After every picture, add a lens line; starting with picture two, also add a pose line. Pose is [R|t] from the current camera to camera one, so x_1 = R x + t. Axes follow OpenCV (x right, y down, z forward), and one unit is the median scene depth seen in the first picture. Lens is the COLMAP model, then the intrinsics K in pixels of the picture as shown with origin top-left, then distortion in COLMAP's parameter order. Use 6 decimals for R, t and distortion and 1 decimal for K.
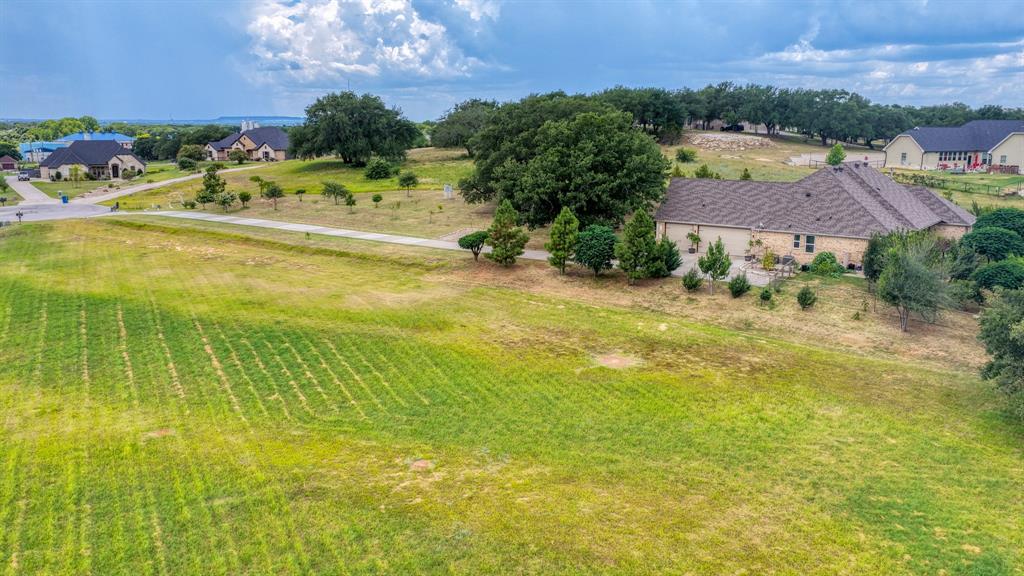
lens RADIAL K [[850.4, 0, 512.0], [0, 850.4, 288.0], [0, 0, 1]] dist [-0.005985, 0.015407]
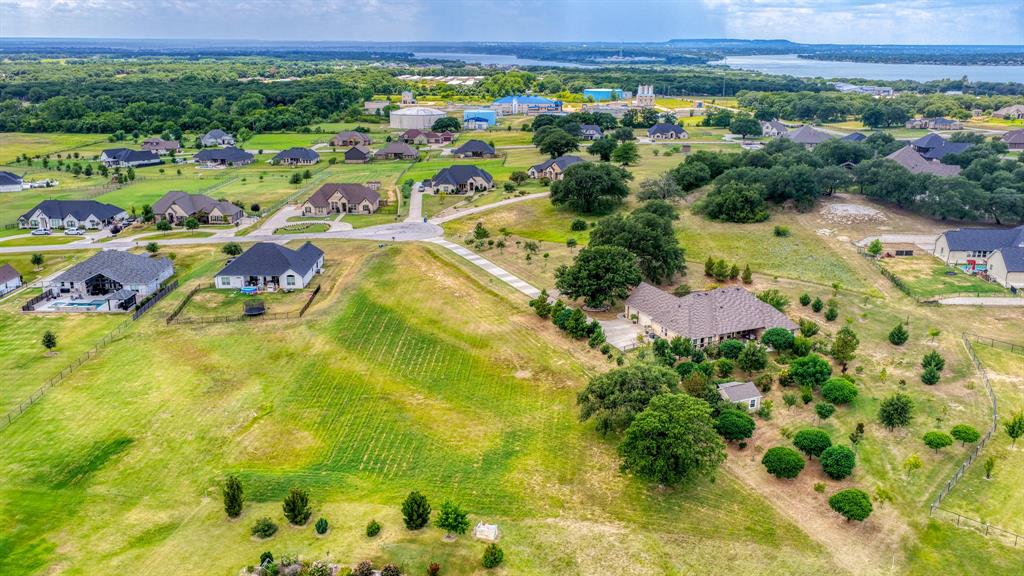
lens RADIAL K [[836.8, 0, 512.0], [0, 836.8, 288.0], [0, 0, 1]] dist [0.000583, 0.004545]
pose [[0.876401, 0.135251, -0.462199, 1.091110], [-0.094110, 0.989348, 0.111061, -0.402035], [0.472297, -0.053836, 0.879794, -1.112873]]
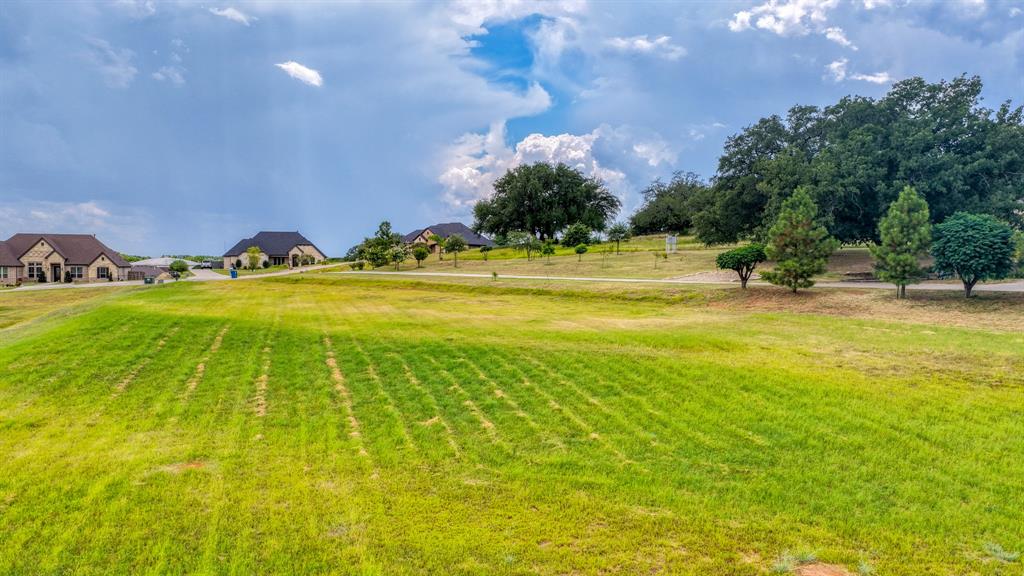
lens RADIAL K [[850.4, 0, 512.0], [0, 850.4, 288.0], [0, 0, 1]] dist [-0.005985, 0.015407]
pose [[0.978878, 0.006619, -0.204336, -0.104942], [-0.039824, 0.986503, -0.158825, 0.099617], [0.200527, 0.163608, 0.965930, 0.407549]]
